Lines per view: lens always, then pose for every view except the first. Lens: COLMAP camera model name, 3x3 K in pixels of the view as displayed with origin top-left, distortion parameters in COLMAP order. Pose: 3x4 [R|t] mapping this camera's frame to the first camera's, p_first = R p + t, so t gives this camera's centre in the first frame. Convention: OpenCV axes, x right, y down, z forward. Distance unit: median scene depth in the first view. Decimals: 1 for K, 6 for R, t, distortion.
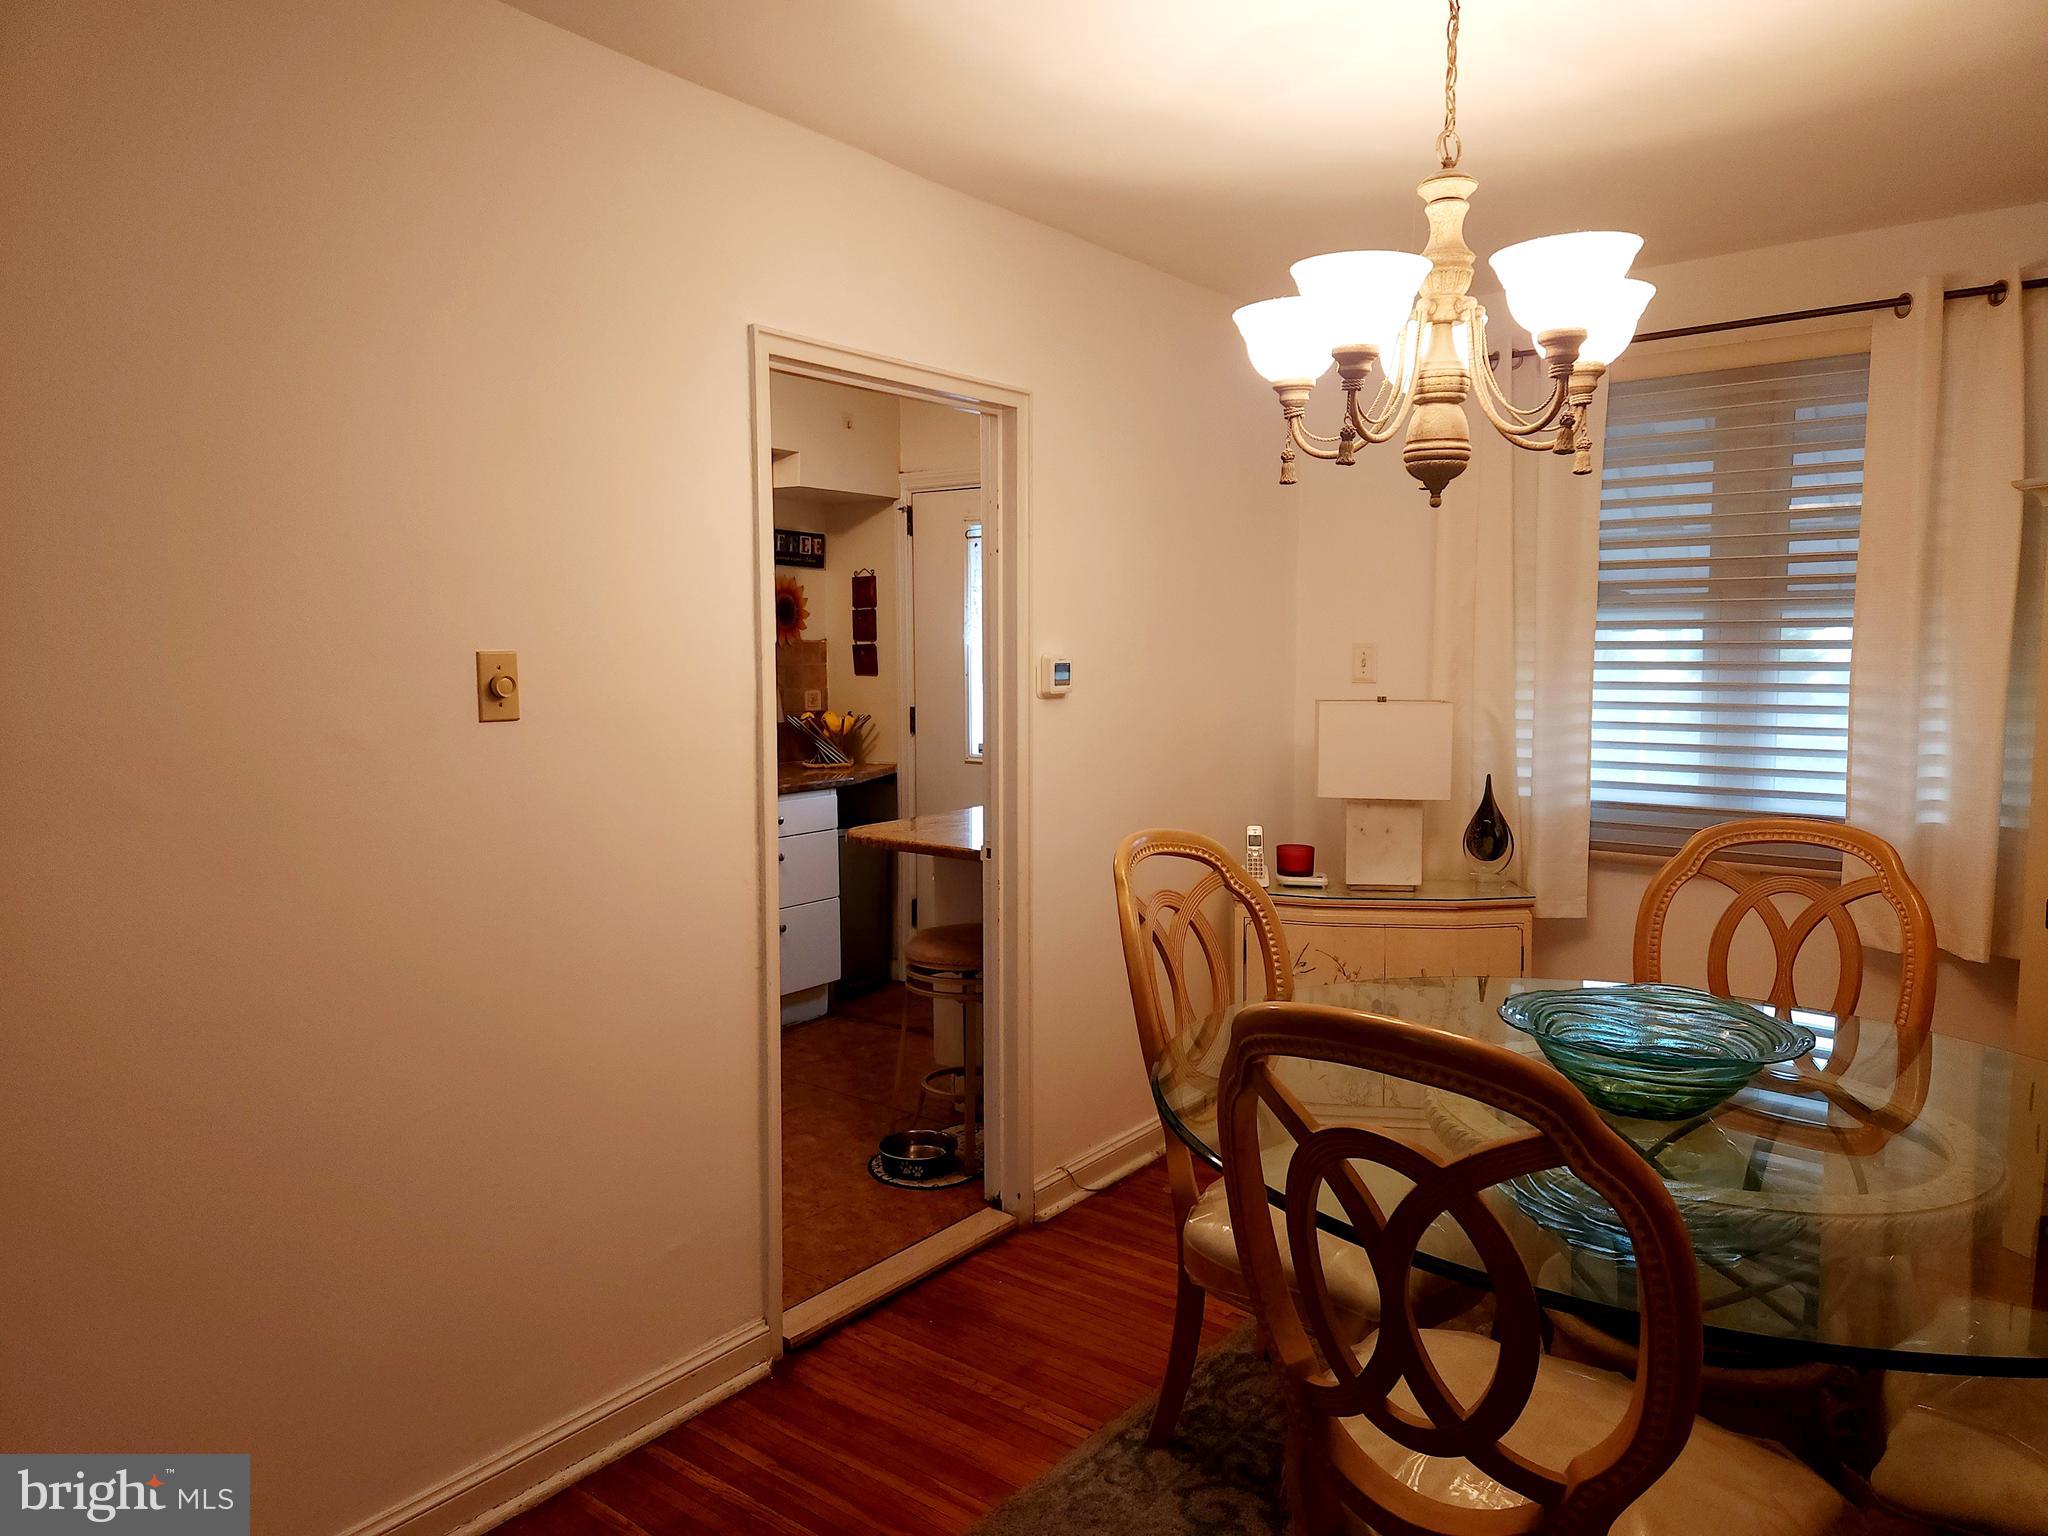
lens RADIAL K [[1358.7, 0, 1017.1], [0, 1358.7, 766.1], [0, 0, 1]] dist [0.065776, -0.042901]
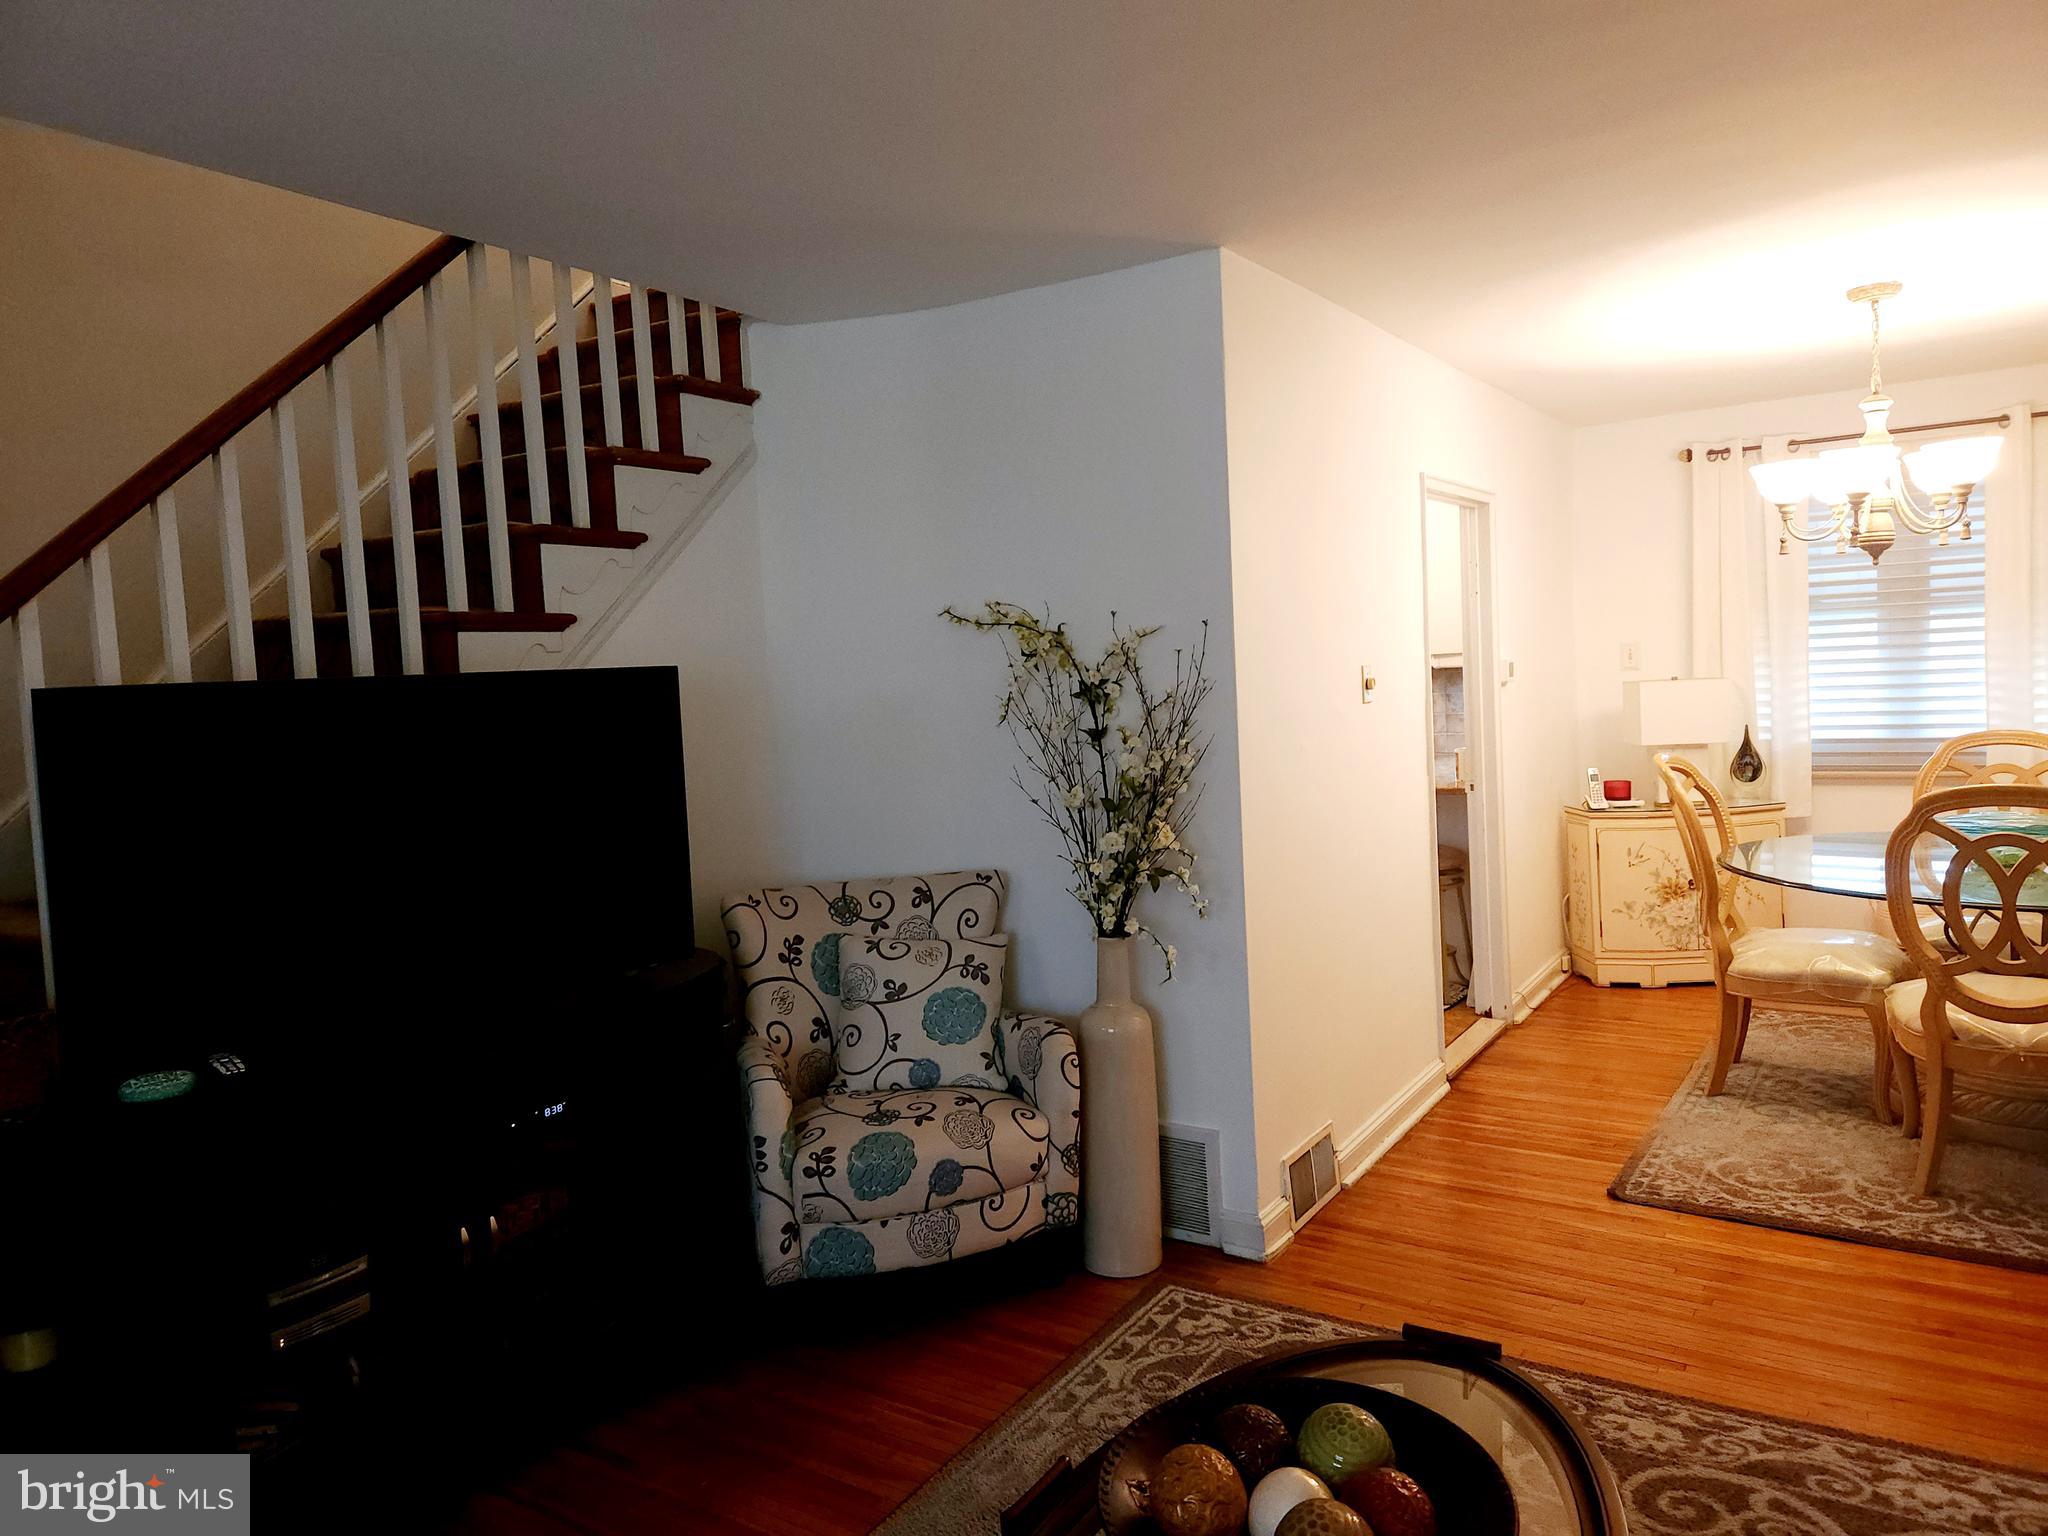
lens RADIAL K [[1358.7, 0, 1043.0], [0, 1358.7, 746.1], [0, 0, 1]] dist [0.065776, -0.042901]
pose [[0.994848, -0.051718, 0.087191, -0.620120], [0.054379, 0.998116, -0.028423, 0.033638], [-0.085557, 0.033018, 0.995786, -0.494078]]
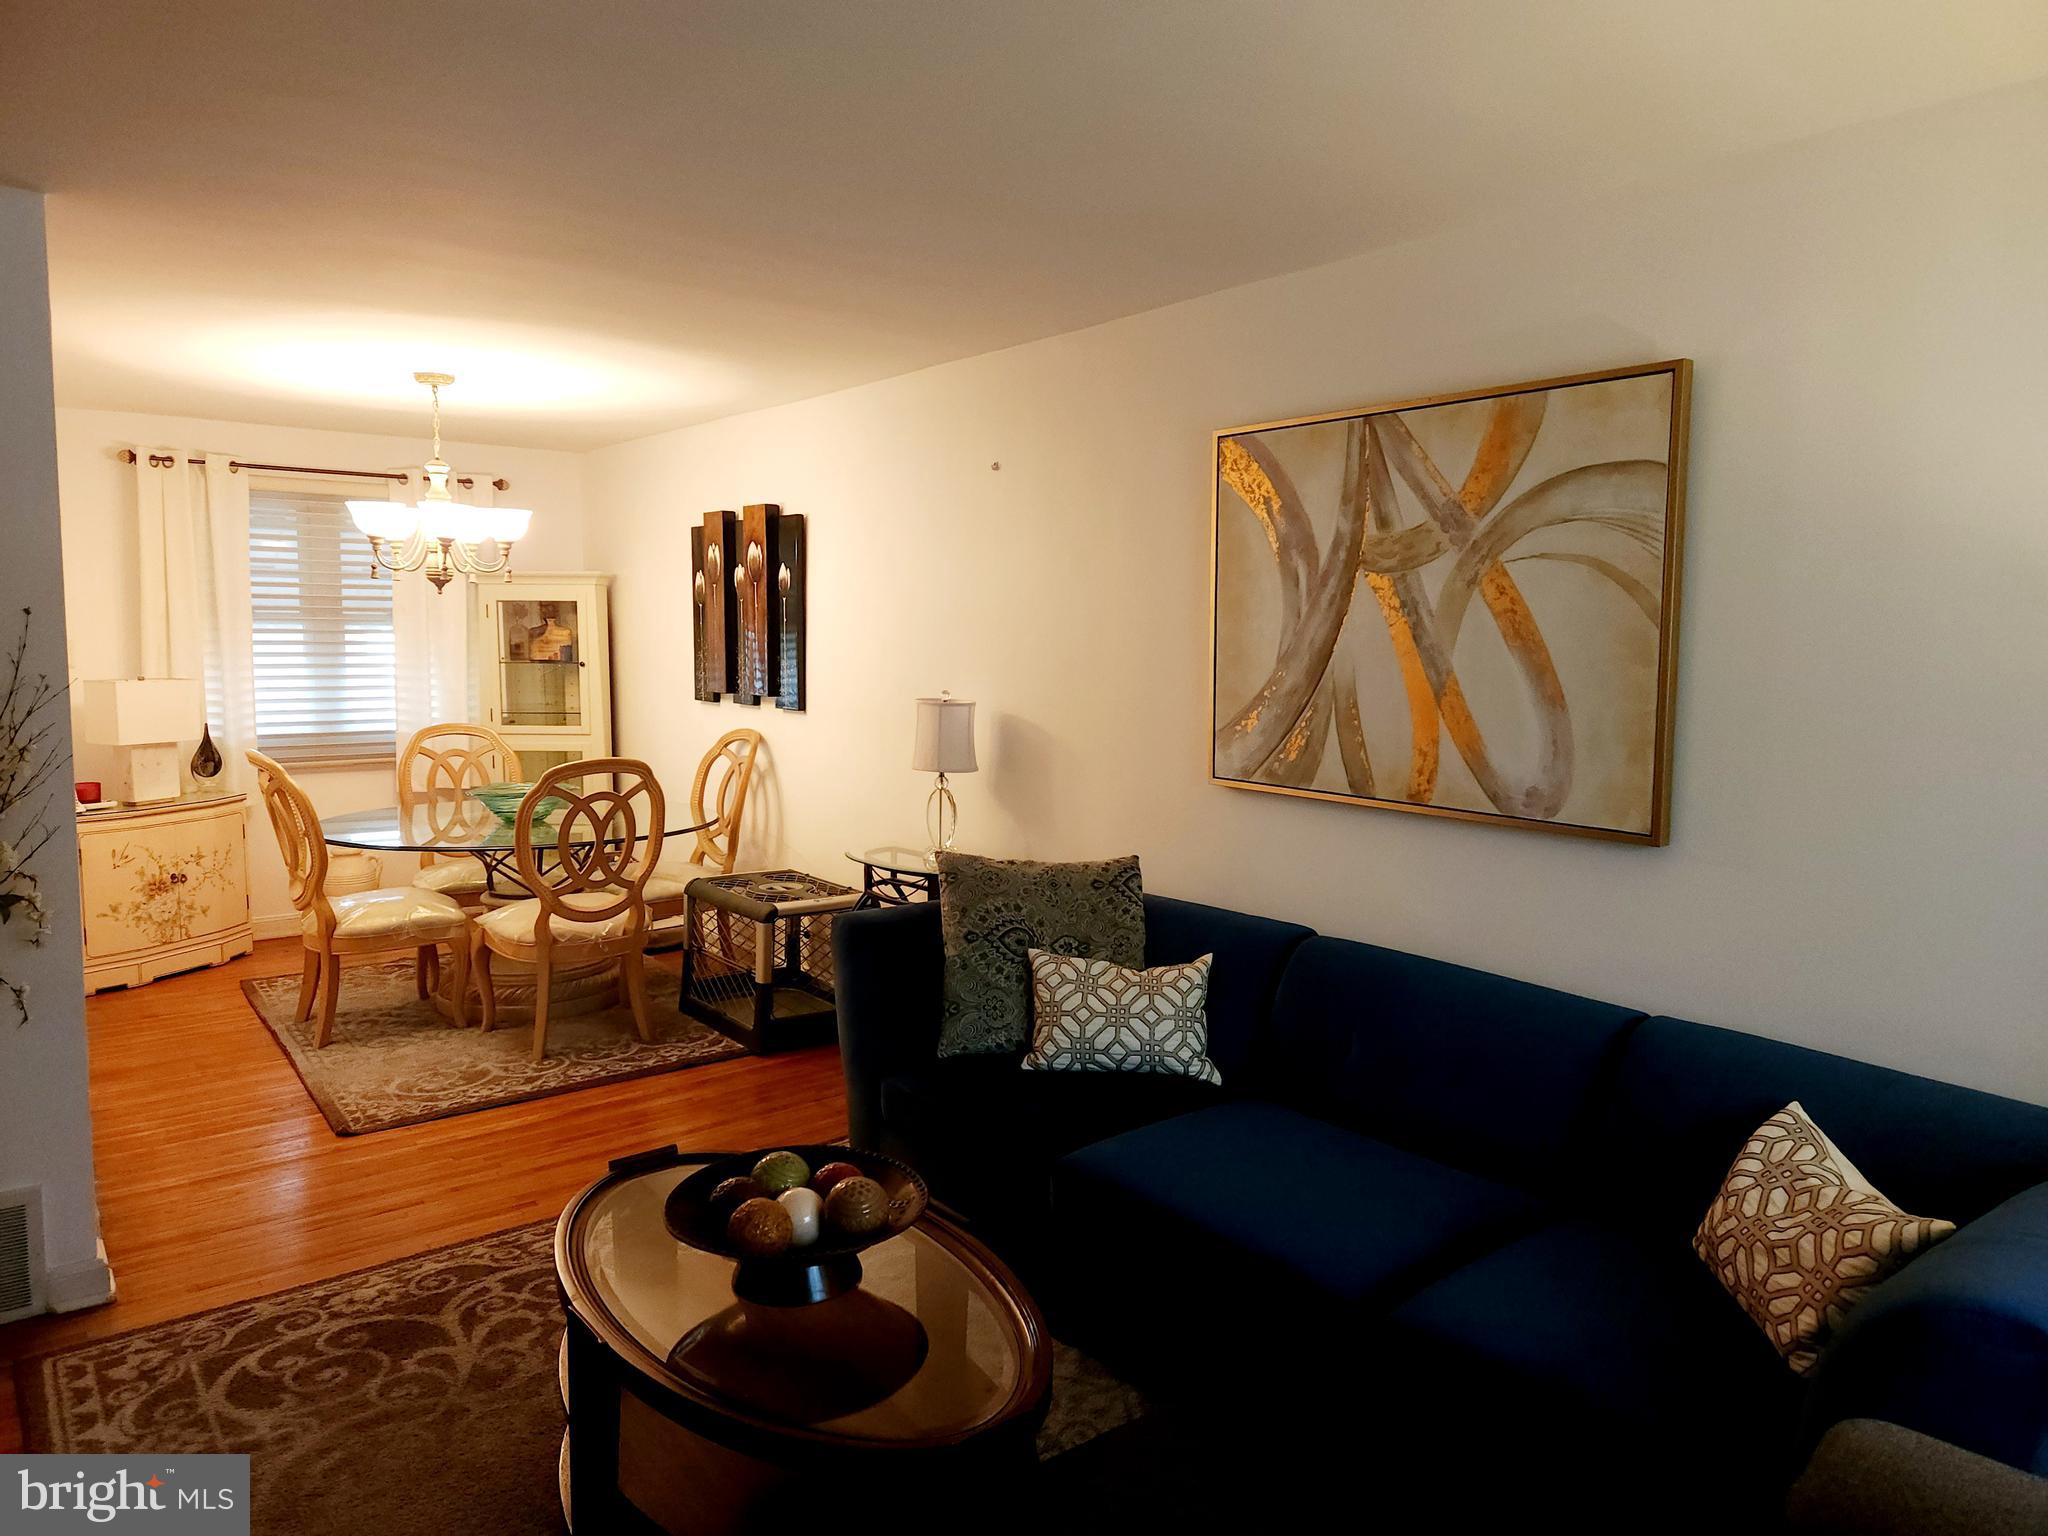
lens RADIAL K [[1358.7, 0, 1016.9], [0, 1358.7, 757.5], [0, 0, 1]] dist [0.065776, -0.042901]
pose [[0.249453, -0.087444, 0.964431, -1.086673], [0.075548, 0.994637, 0.070641, 0.003795], [-0.965435, 0.055239, 0.254721, -0.362735]]
